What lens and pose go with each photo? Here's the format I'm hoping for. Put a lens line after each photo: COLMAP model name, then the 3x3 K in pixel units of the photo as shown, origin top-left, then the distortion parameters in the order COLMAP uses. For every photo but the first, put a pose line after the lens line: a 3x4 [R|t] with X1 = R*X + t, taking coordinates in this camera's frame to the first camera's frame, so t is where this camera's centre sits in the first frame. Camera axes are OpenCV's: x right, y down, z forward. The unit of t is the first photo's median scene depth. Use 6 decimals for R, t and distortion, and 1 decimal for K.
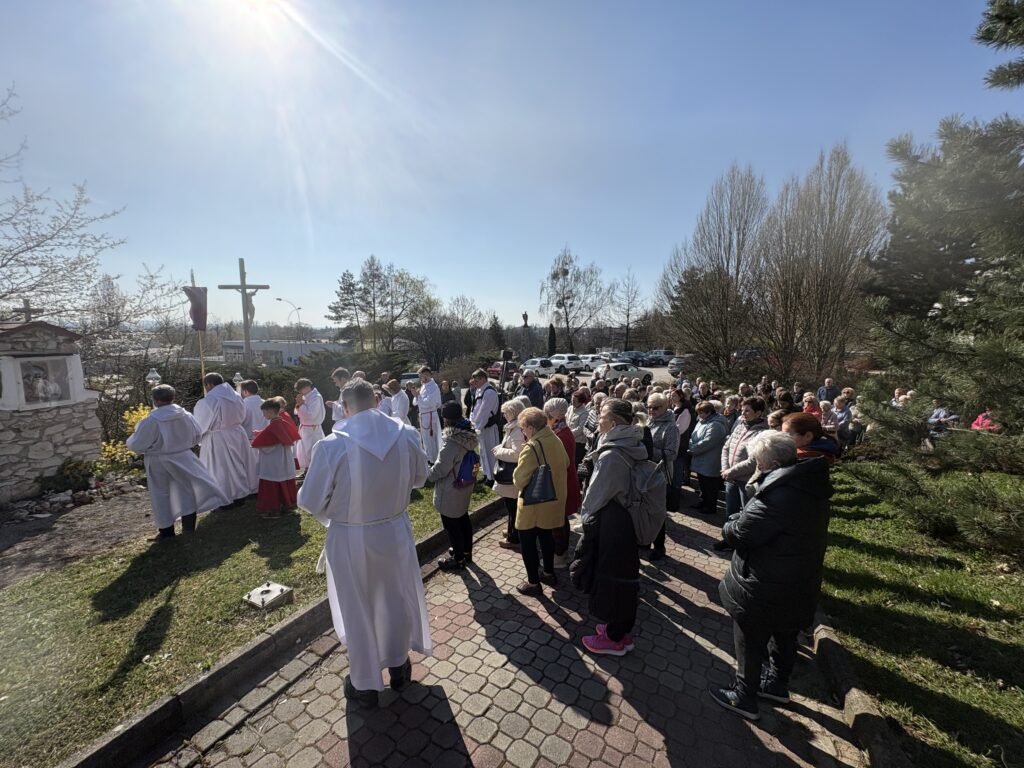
lens RADIAL K [[409.4, 0, 511.7], [0, 409.4, 384.2], [0, 0, 1]] dist [0.003125, -0.000115]
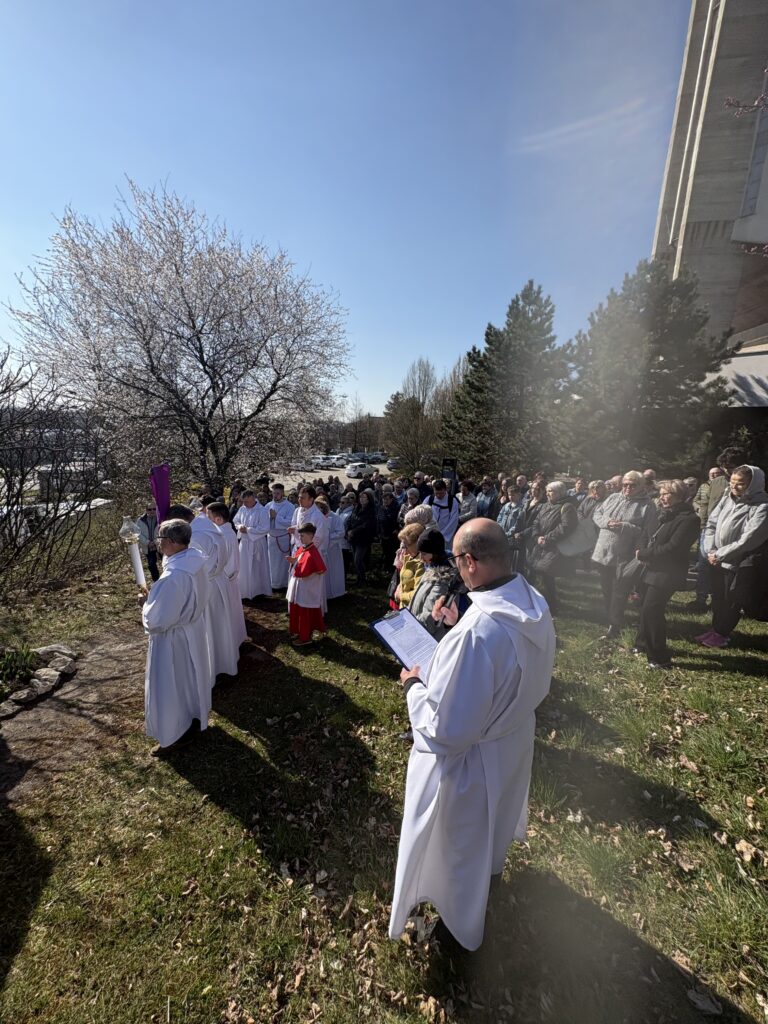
lens RADIAL K [[409.4, 0, 383.8], [0, 409.4, 511.7], [0, 0, 1]] dist [0.003125, -0.000115]
pose [[0.924009, -0.053056, 0.378672, -0.229489], [0.018268, 0.995321, 0.094880, -0.009310], [-0.381935, -0.080752, 0.920655, -0.458579]]
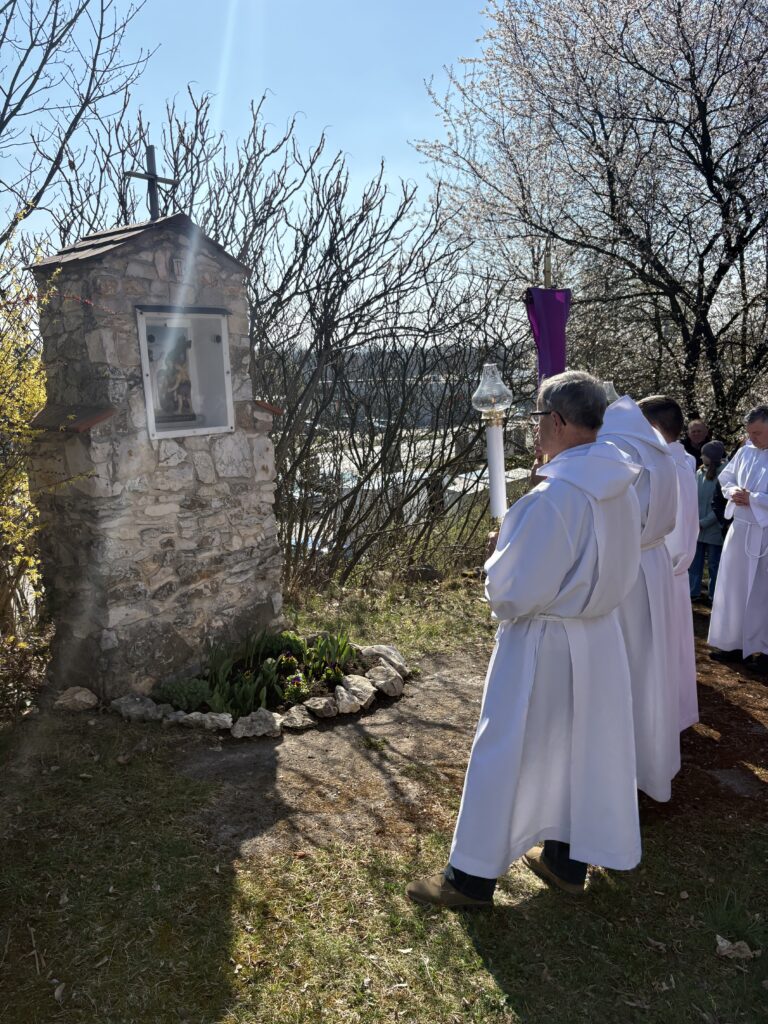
lens RADIAL K [[783.1, 0, 382.1], [0, 783.1, 516.5], [0, 0, 1]] dist [0.011607, 0.001201]
pose [[0.917402, 0.052011, -0.394549, -0.220405], [-0.018519, 0.995928, 0.088227, 0.011540], [0.397532, -0.073633, 0.914629, -0.426129]]
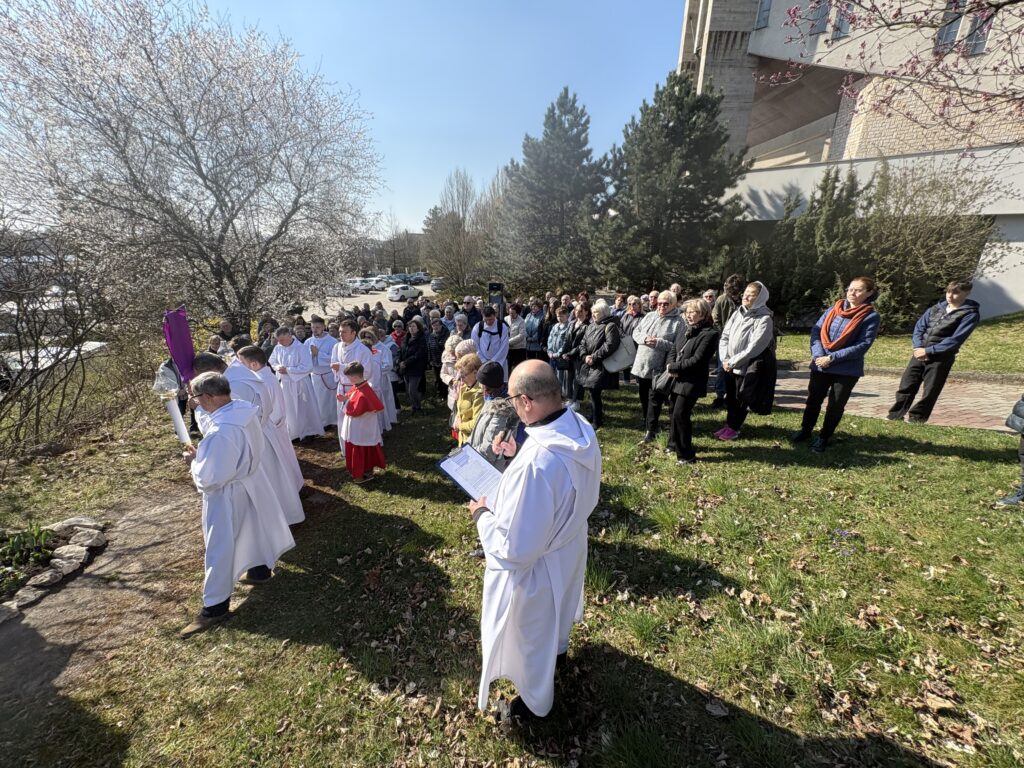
lens RADIAL K [[409.4, 0, 512.0], [0, 409.4, 385.0], [0, 0, 1]] dist [0.003125, -0.000115]
pose [[0.829478, -0.178253, 0.529332, -0.231264], [0.061582, 0.971116, 0.230524, -0.013416], [-0.555135, -0.158617, 0.816496, -0.459860]]
